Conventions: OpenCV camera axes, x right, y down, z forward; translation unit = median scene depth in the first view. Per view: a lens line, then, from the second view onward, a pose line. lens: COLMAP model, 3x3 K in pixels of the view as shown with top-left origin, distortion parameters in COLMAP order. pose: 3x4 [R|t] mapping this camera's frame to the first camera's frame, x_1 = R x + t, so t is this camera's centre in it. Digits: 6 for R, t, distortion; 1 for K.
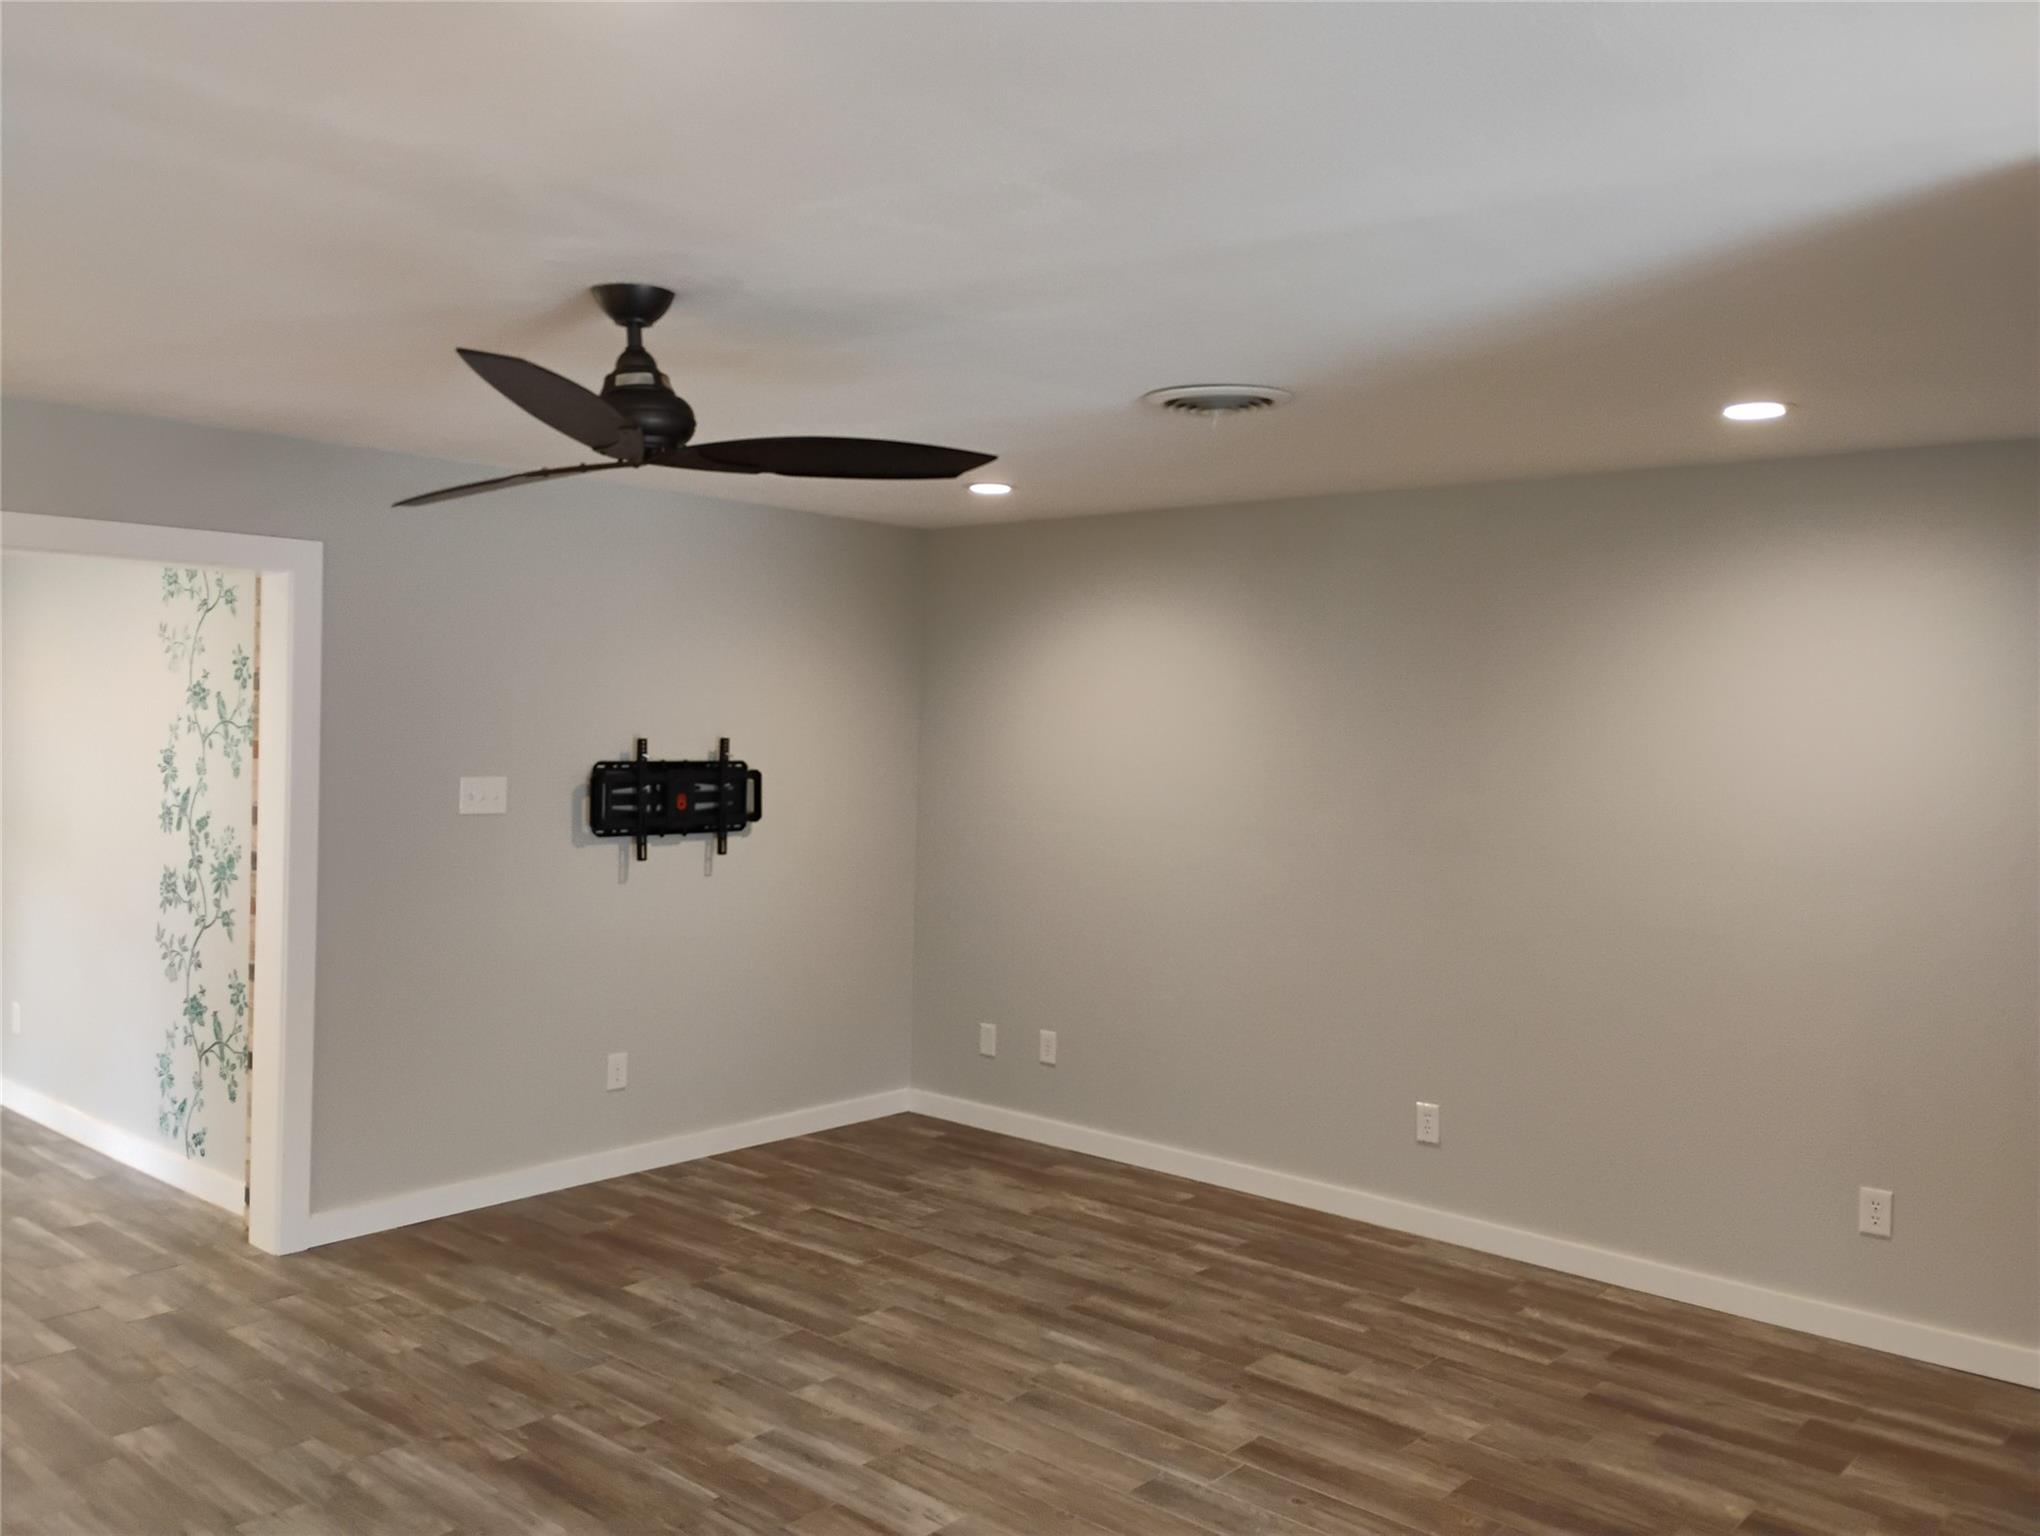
lens RADIAL K [[1700.2, 0, 1012.0], [0, 1700.2, 761.7], [0, 0, 1]] dist [0.055416, -0.060457]
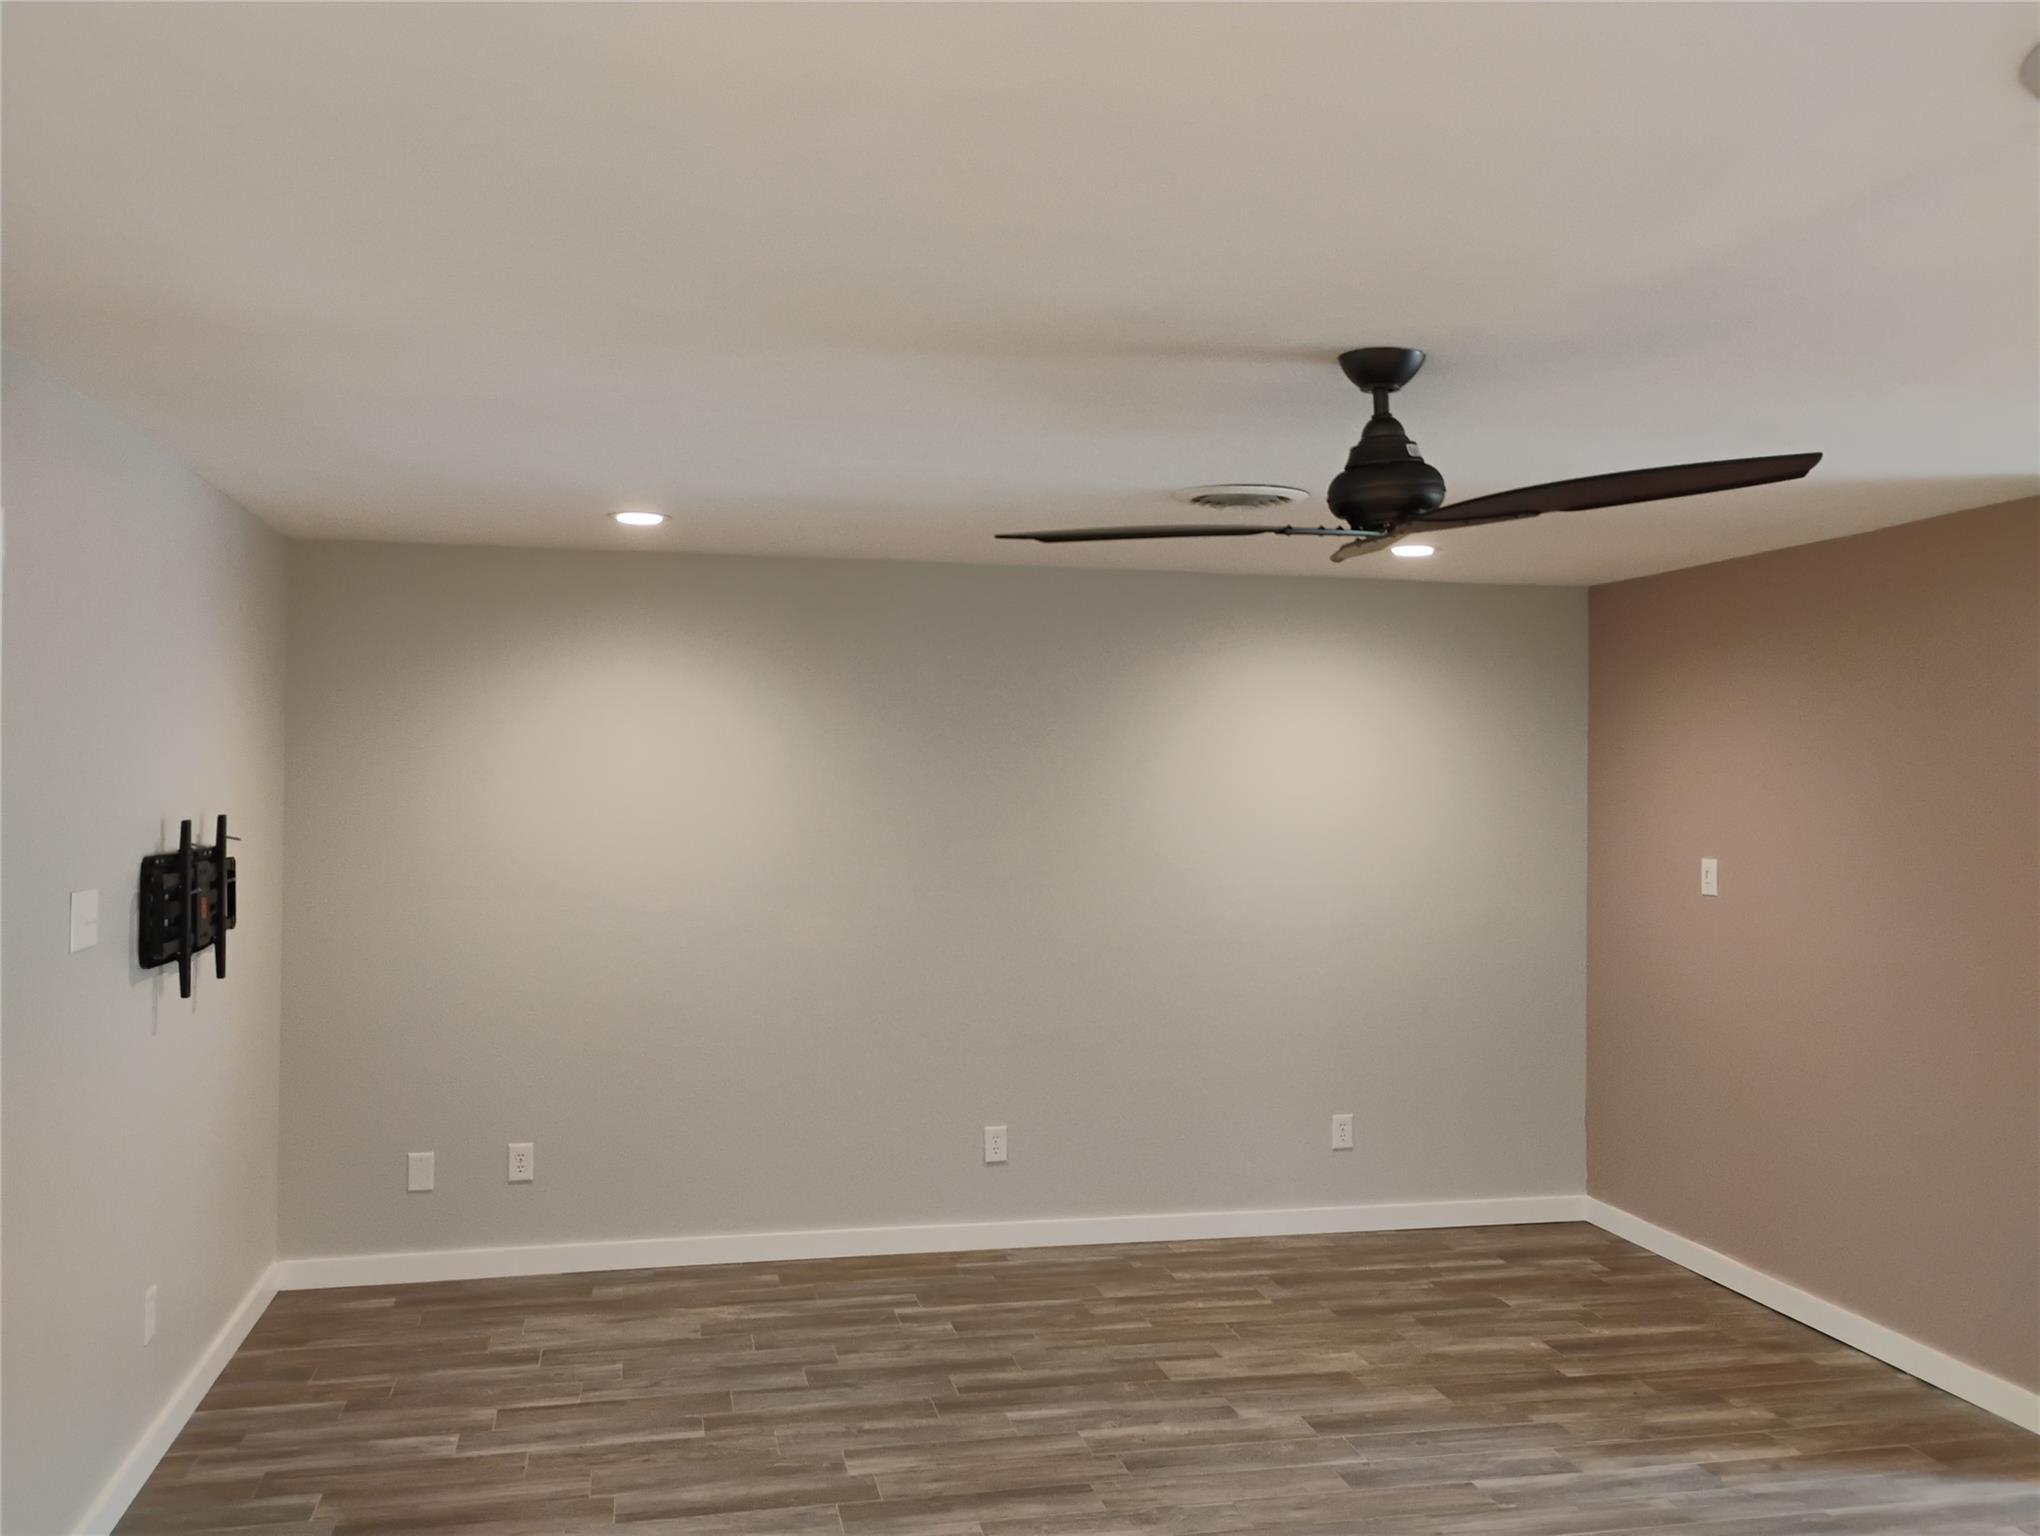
lens RADIAL K [[1700.2, 0, 1037.4], [0, 1700.2, 772.4], [0, 0, 1]] dist [0.055416, -0.060457]
pose [[0.586629, -0.017677, 0.809663, -0.616755], [0.026306, 0.999650, 0.002765, -0.027659], [-0.809428, 0.019677, 0.586889, 0.335340]]
